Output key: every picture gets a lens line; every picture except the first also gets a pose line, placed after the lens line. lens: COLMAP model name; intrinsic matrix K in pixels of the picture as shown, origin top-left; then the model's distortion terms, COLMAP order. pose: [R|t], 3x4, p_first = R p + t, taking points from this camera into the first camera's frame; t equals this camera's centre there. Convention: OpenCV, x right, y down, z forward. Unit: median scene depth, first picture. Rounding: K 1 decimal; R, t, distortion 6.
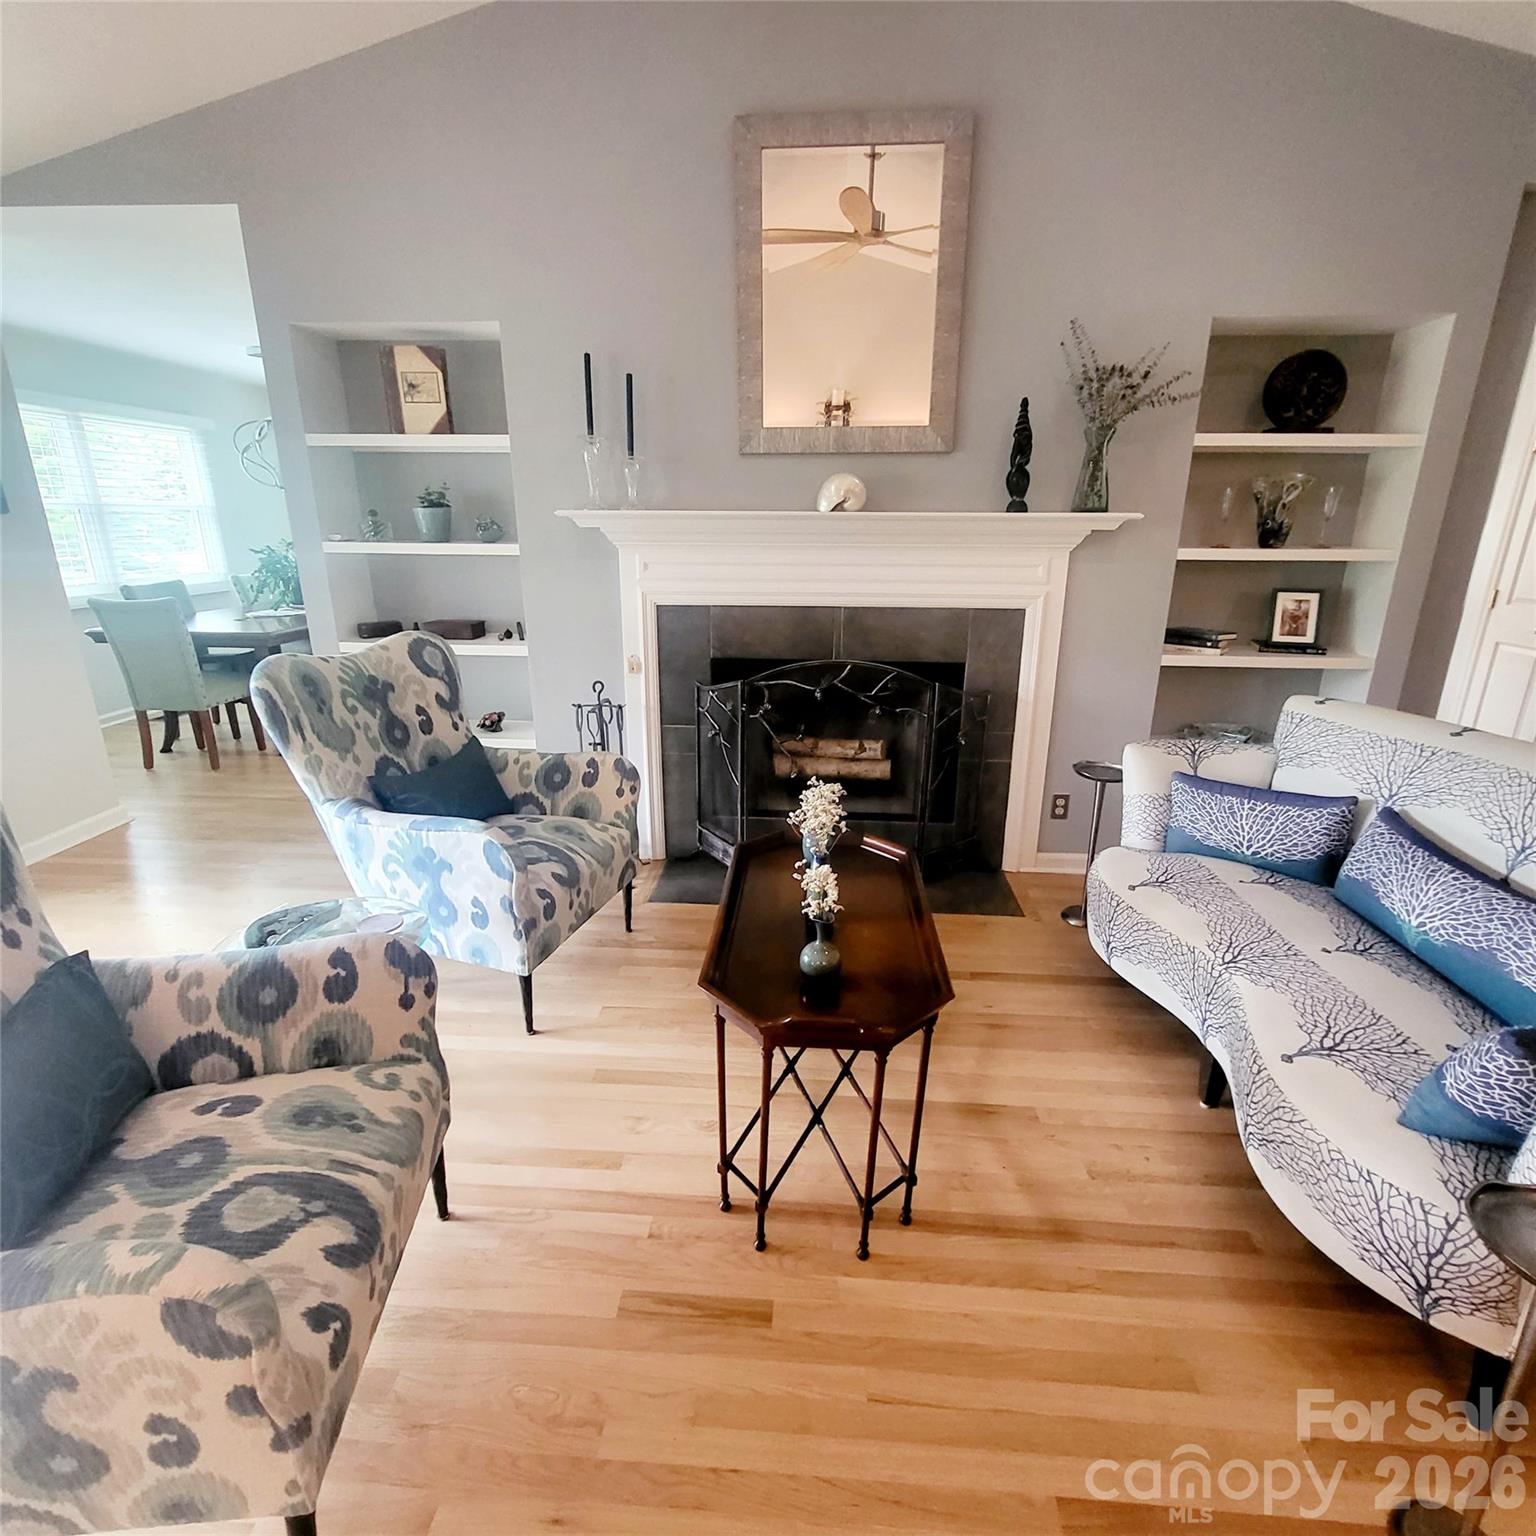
lens RADIAL K [[805.7, 0, 768.0], [0, 805.7, 768.0], [0, 0, 1]] dist [0.032207, 0.000238]
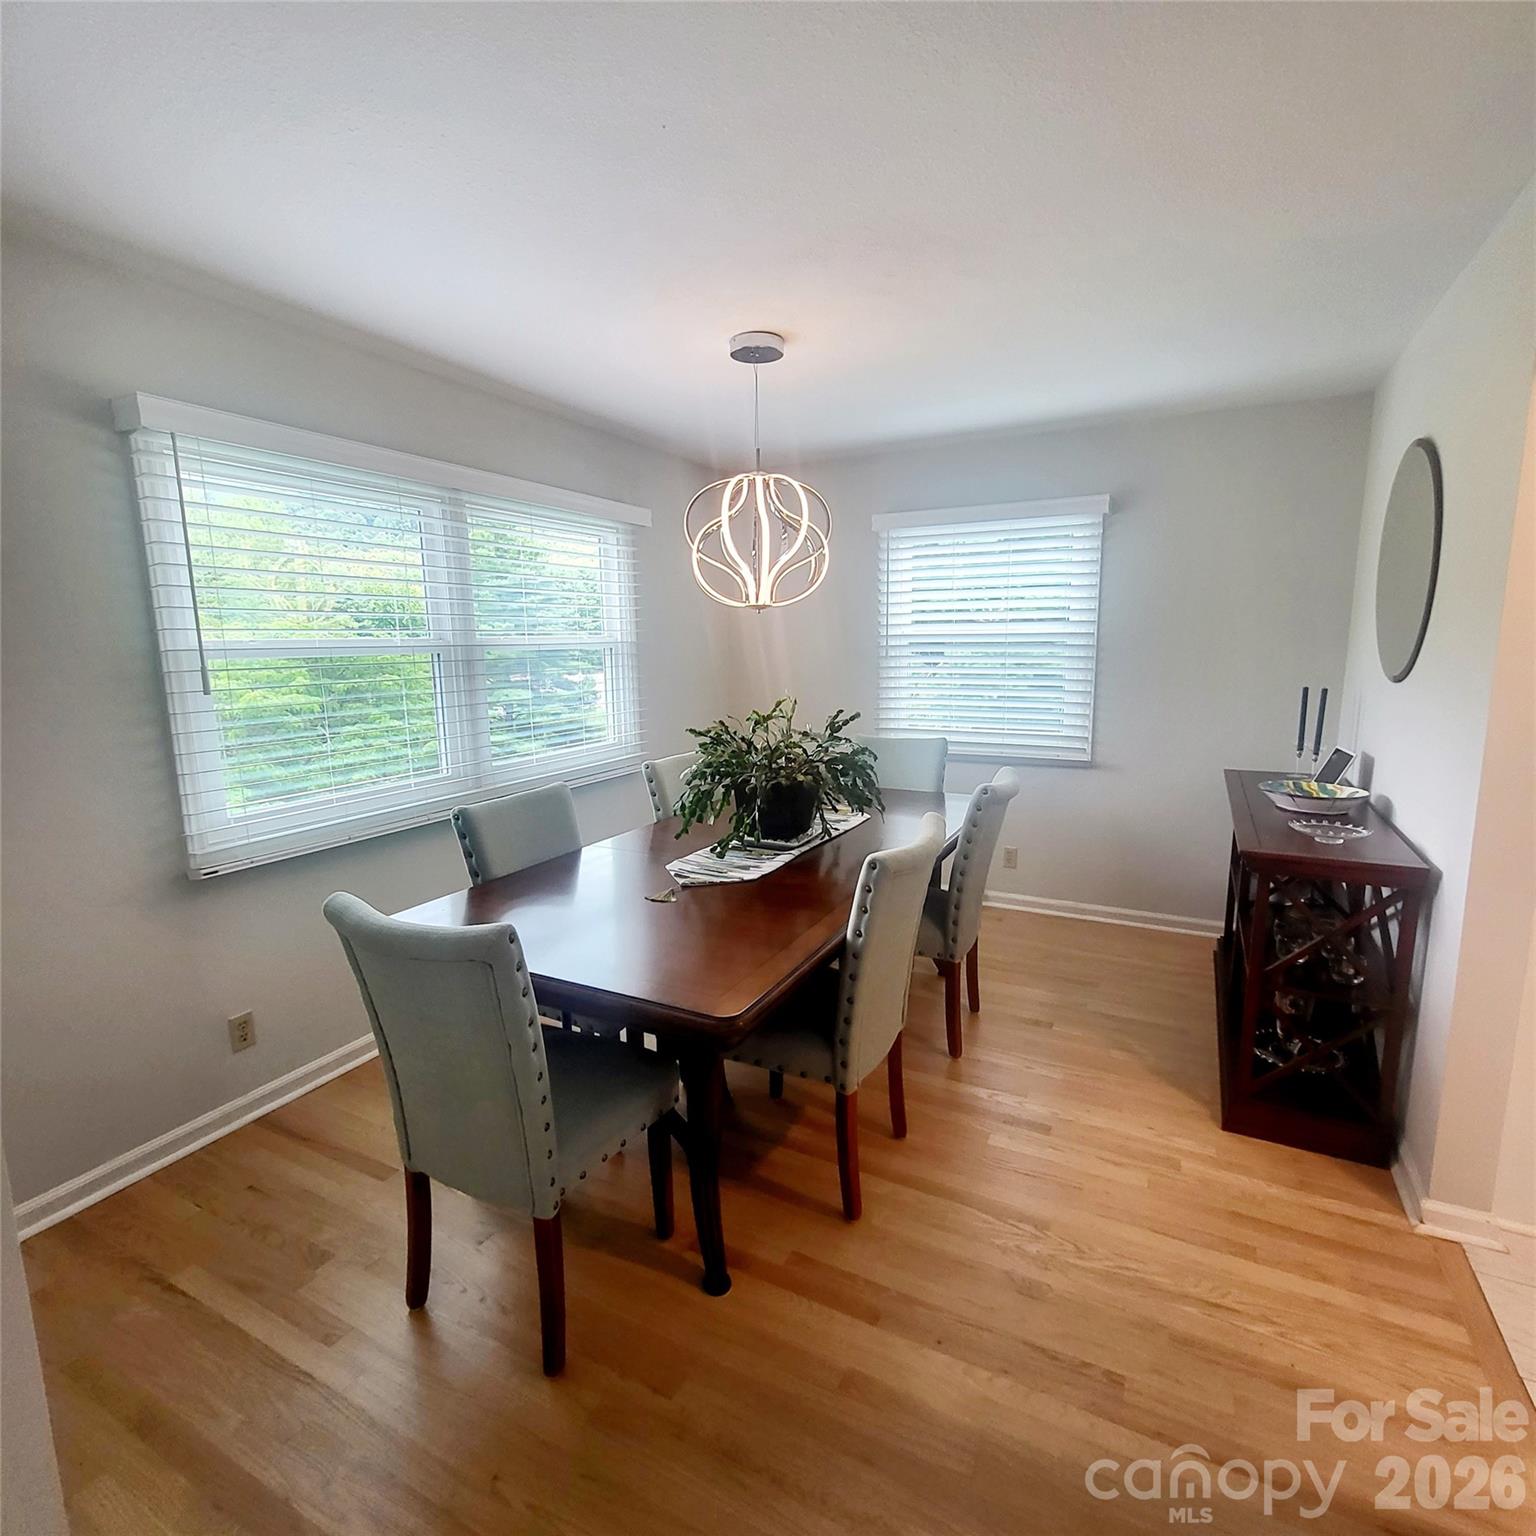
lens RADIAL K [[805.7, 0, 768.0], [0, 805.7, 768.0], [0, 0, 1]] dist [0.032207, 0.000238]
pose [[0.917771, 0.037496, -0.395336, -0.390858], [-0.091498, 0.988713, -0.118635, -0.185591], [0.386426, 0.145052, 0.910843, 0.575560]]
